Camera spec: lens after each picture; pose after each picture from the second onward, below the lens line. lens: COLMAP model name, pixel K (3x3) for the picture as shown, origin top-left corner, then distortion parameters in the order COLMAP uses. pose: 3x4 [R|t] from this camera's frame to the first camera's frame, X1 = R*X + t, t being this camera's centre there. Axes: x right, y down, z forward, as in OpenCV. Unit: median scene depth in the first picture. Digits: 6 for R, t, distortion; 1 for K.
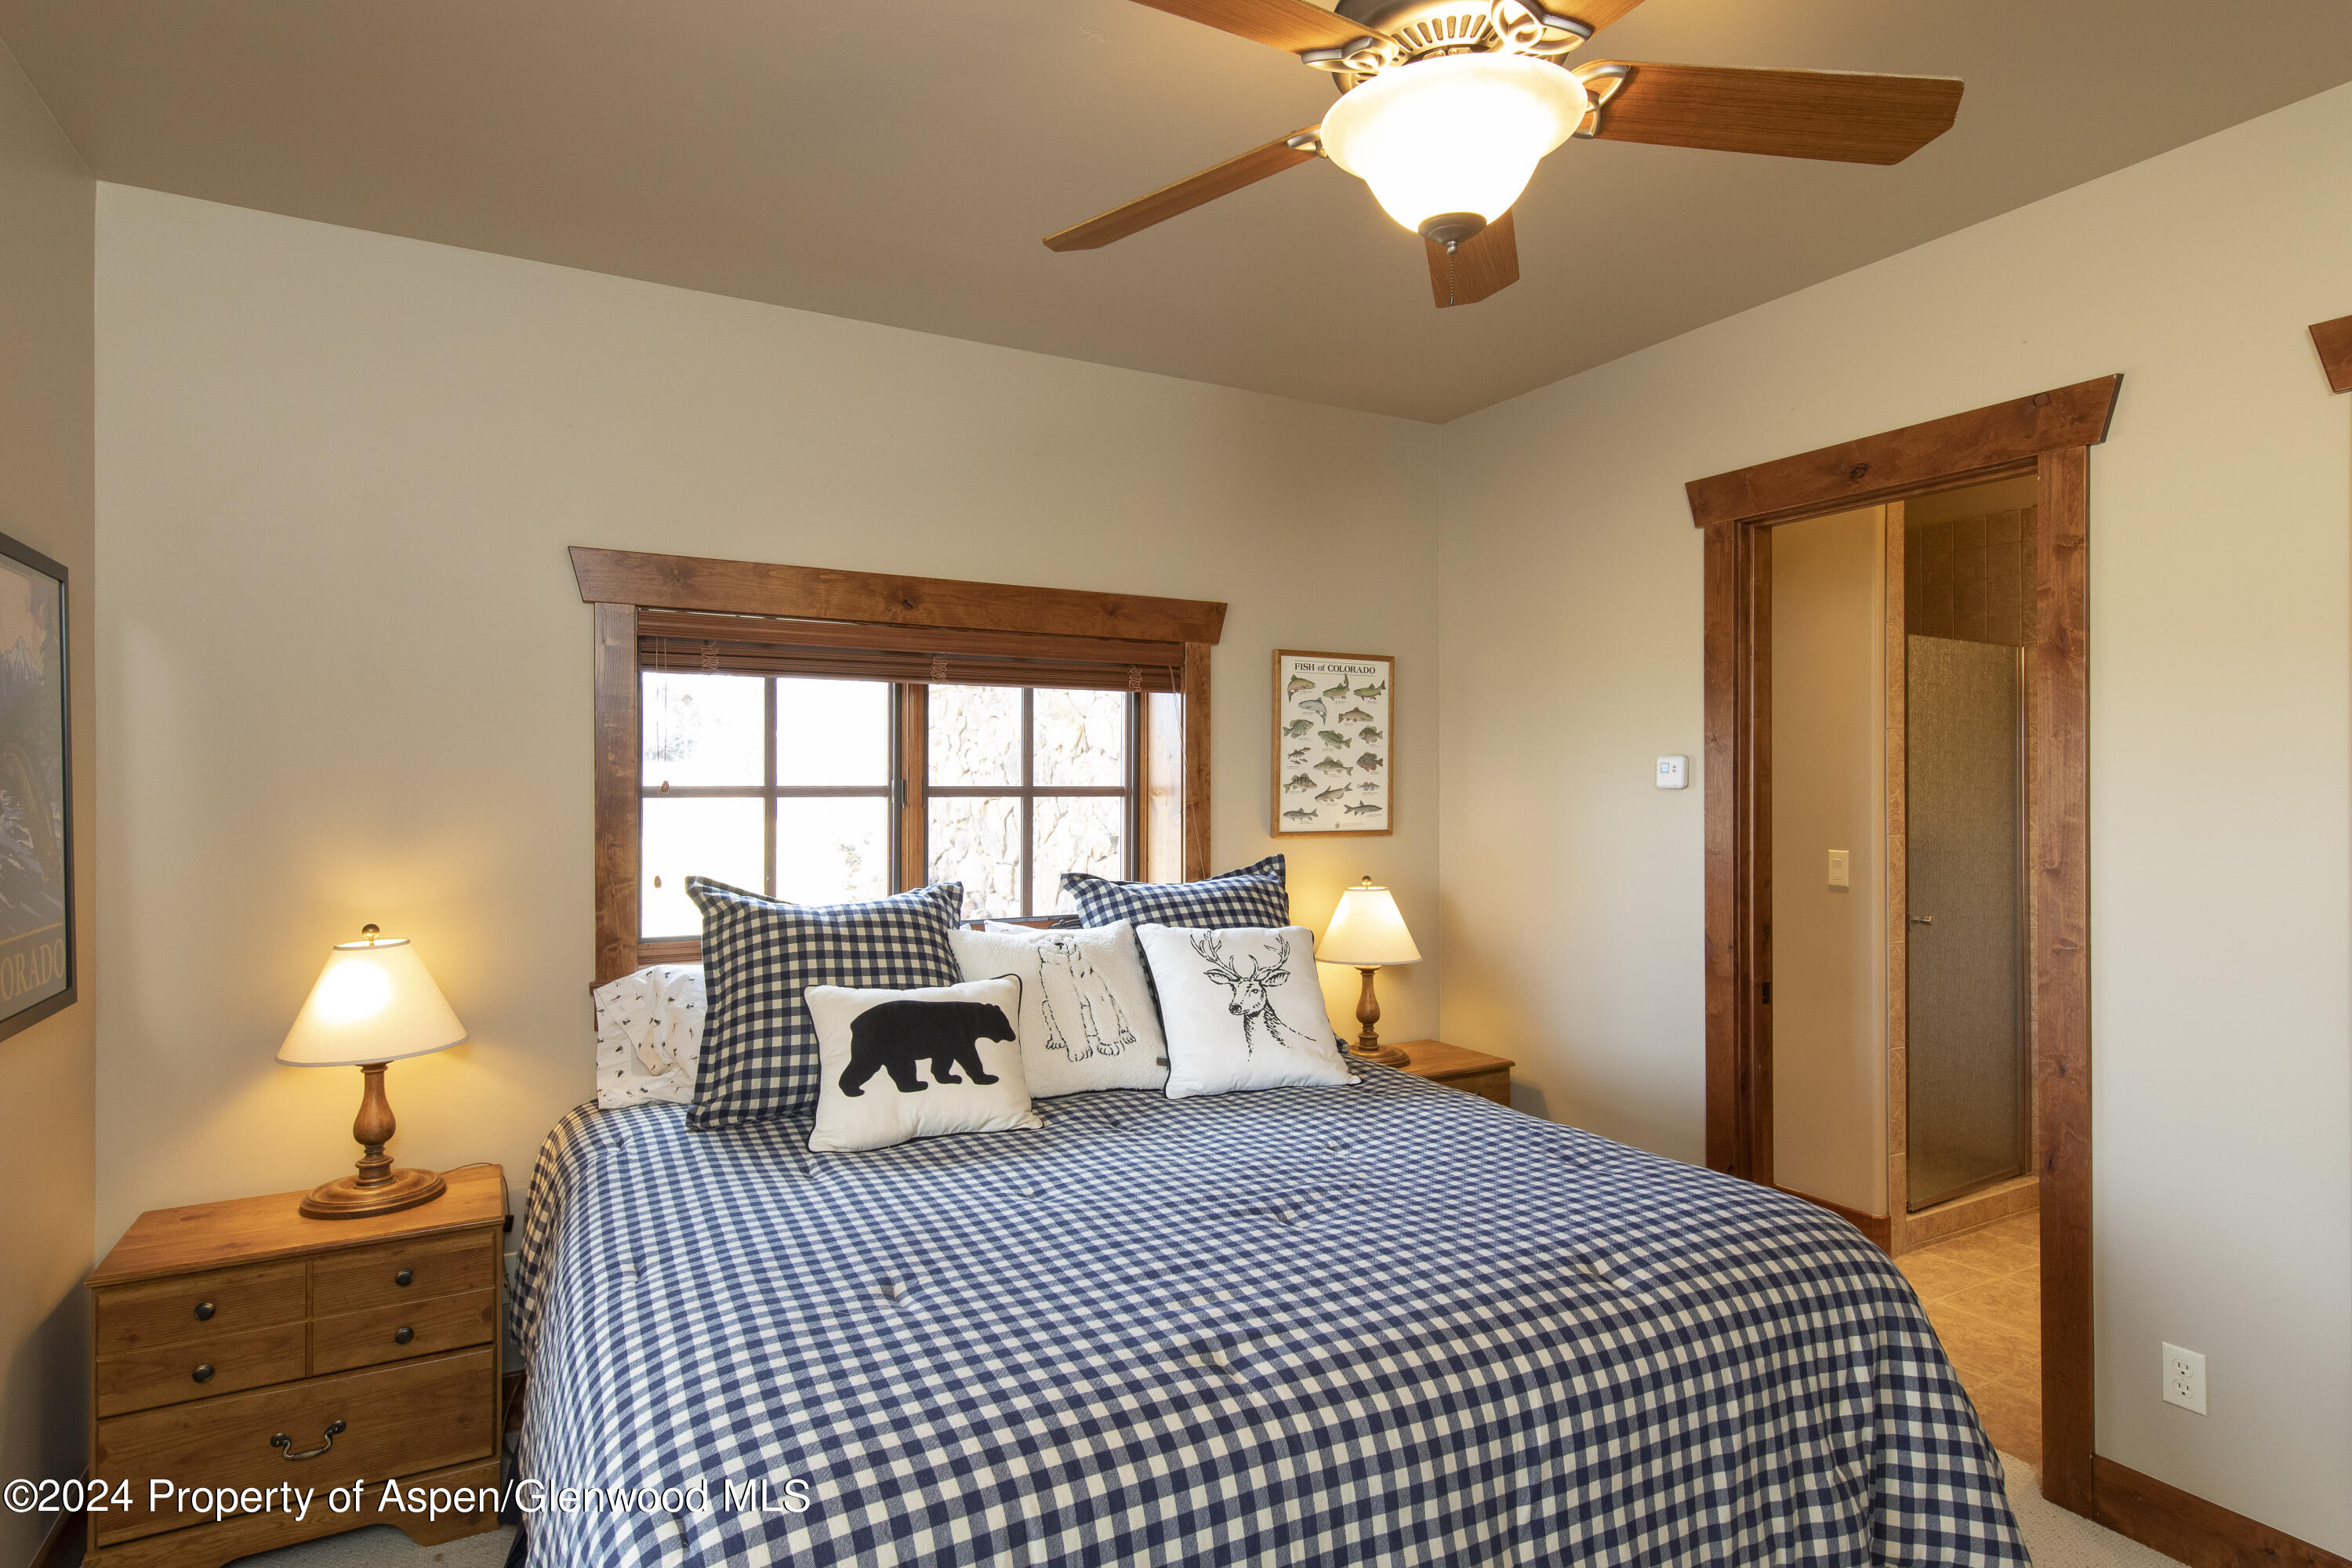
lens RADIAL K [[1263.6, 0, 1177.0], [0, 1263.6, 792.1], [0, 0, 1]] dist [0.006228, 0.000242]
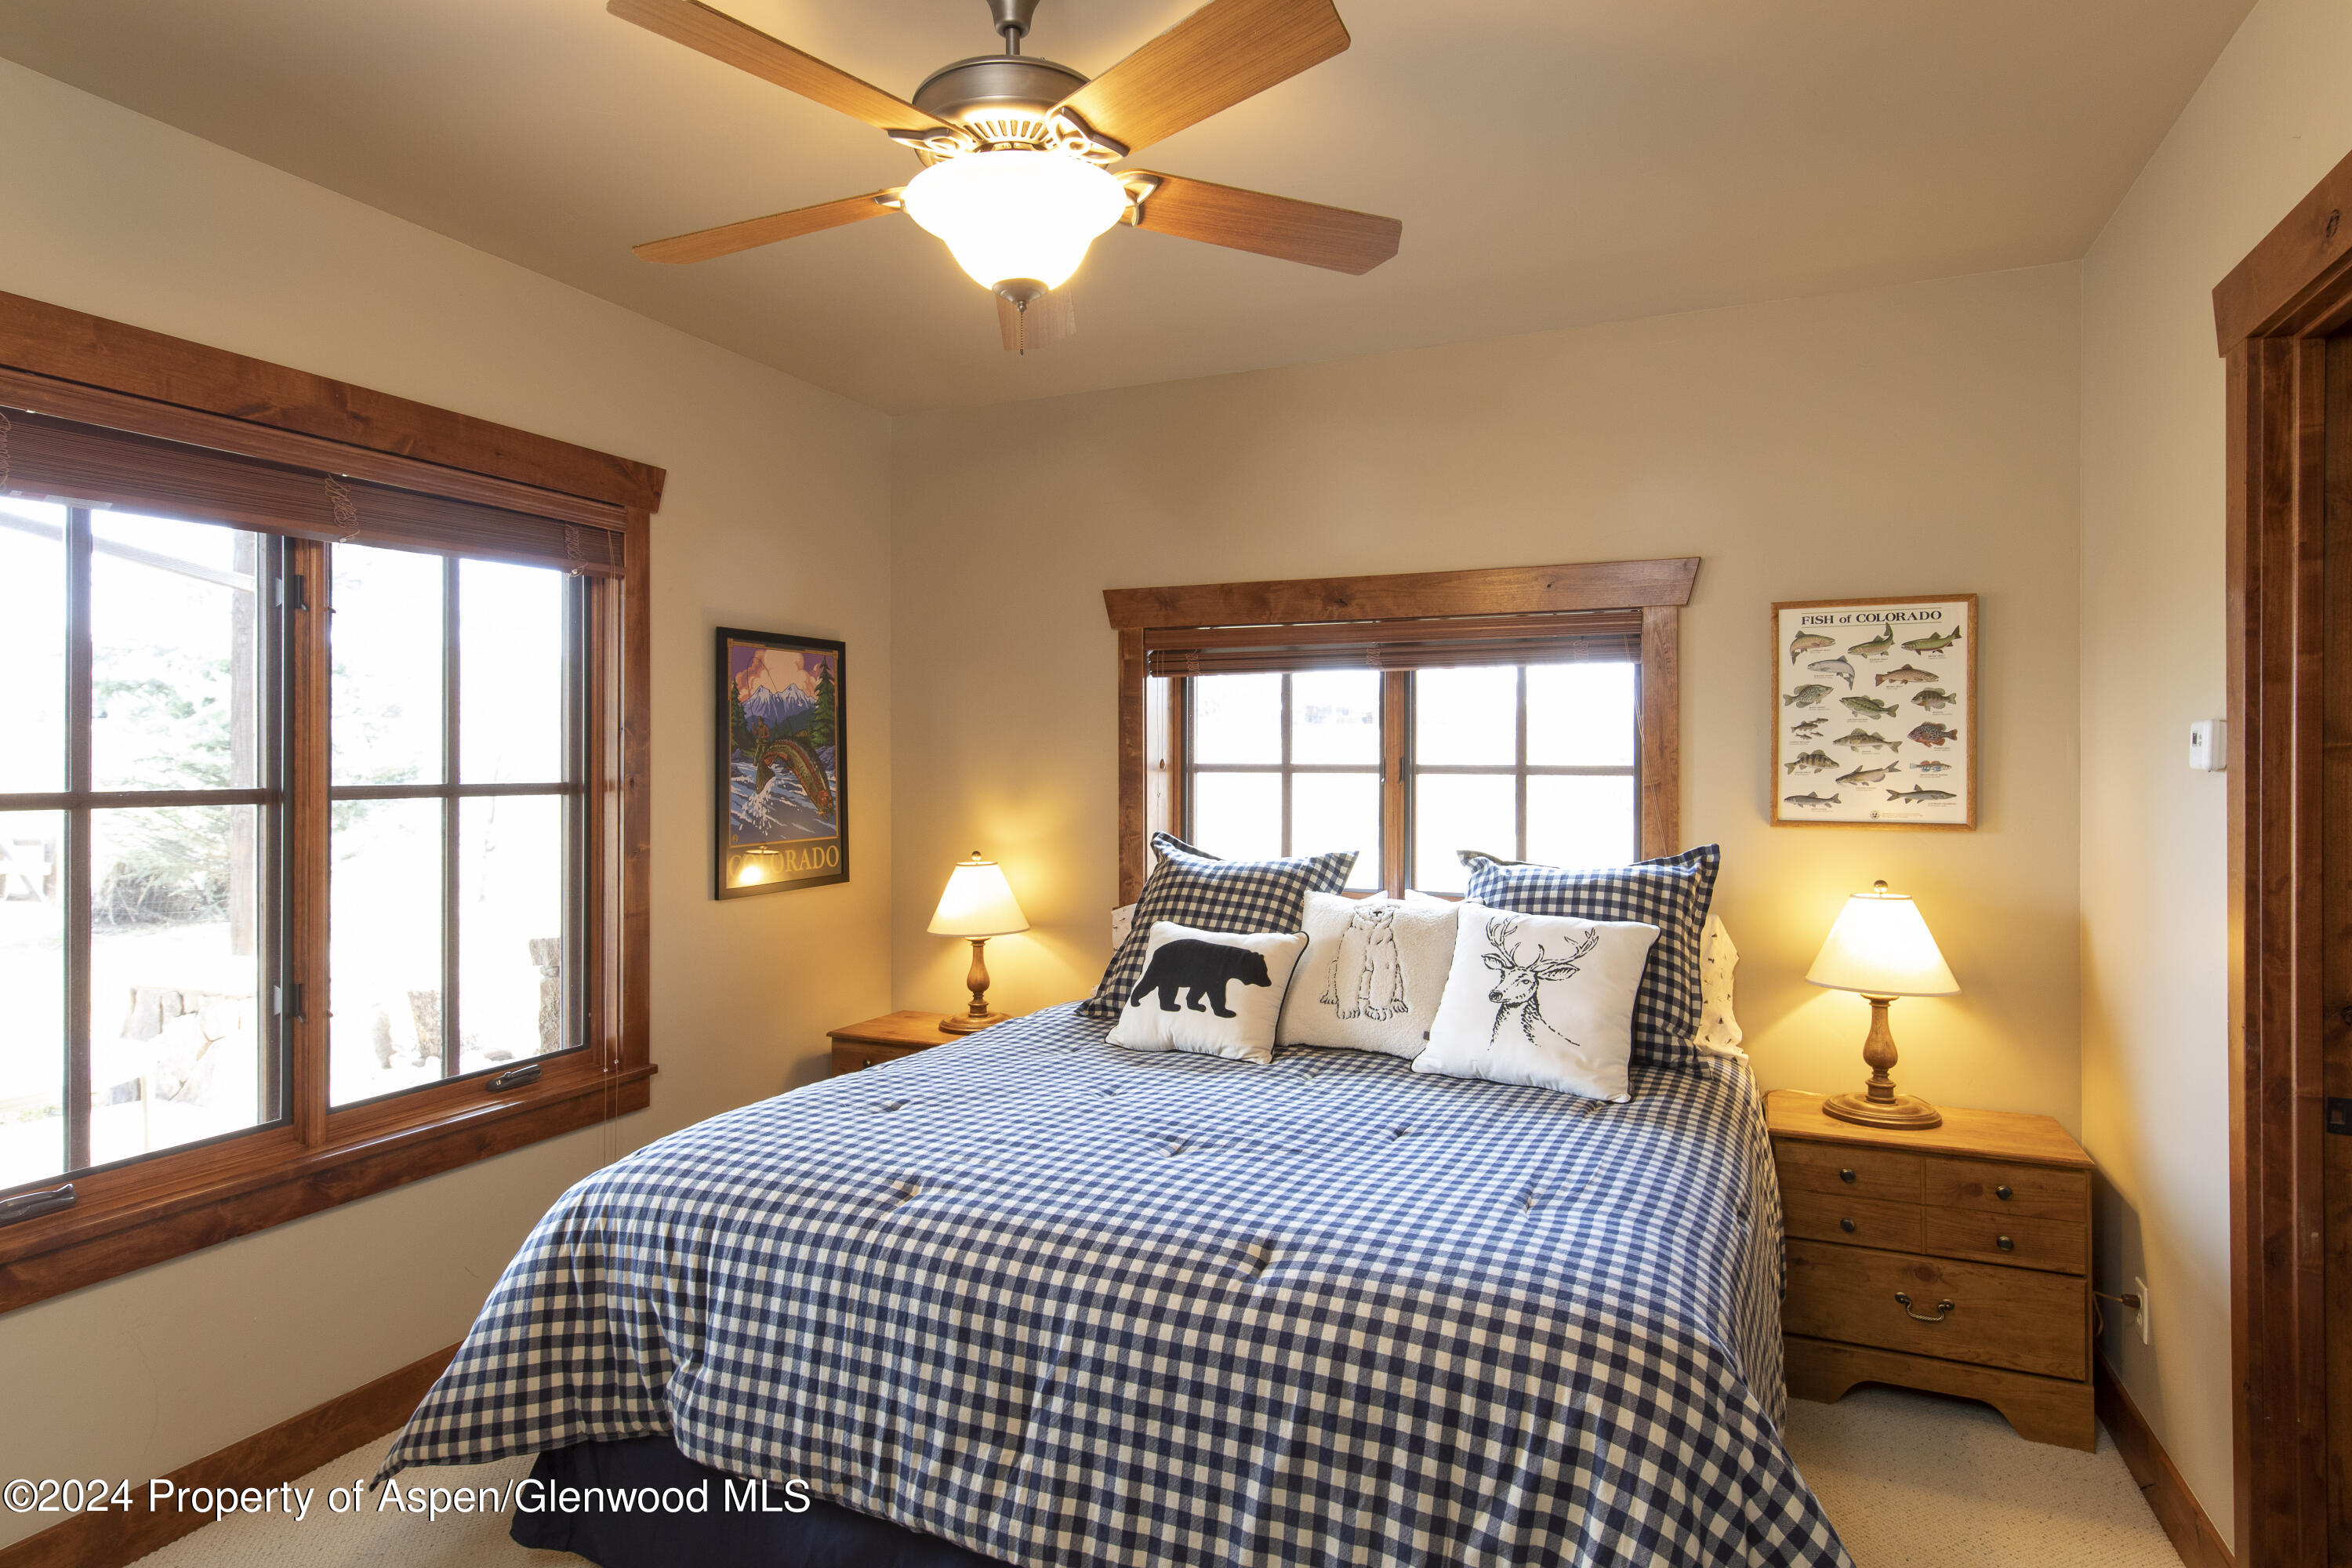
lens RADIAL K [[1295.4, 0, 1182.7], [0, 1295.4, 769.6], [0, 0, 1]] dist [-0.005524, -0.000632]
pose [[0.592029, 0.005191, -0.805900, 0.540560], [-0.007836, 0.999969, 0.000685, 0.000533], [0.805879, 0.005910, 0.592051, 0.174081]]
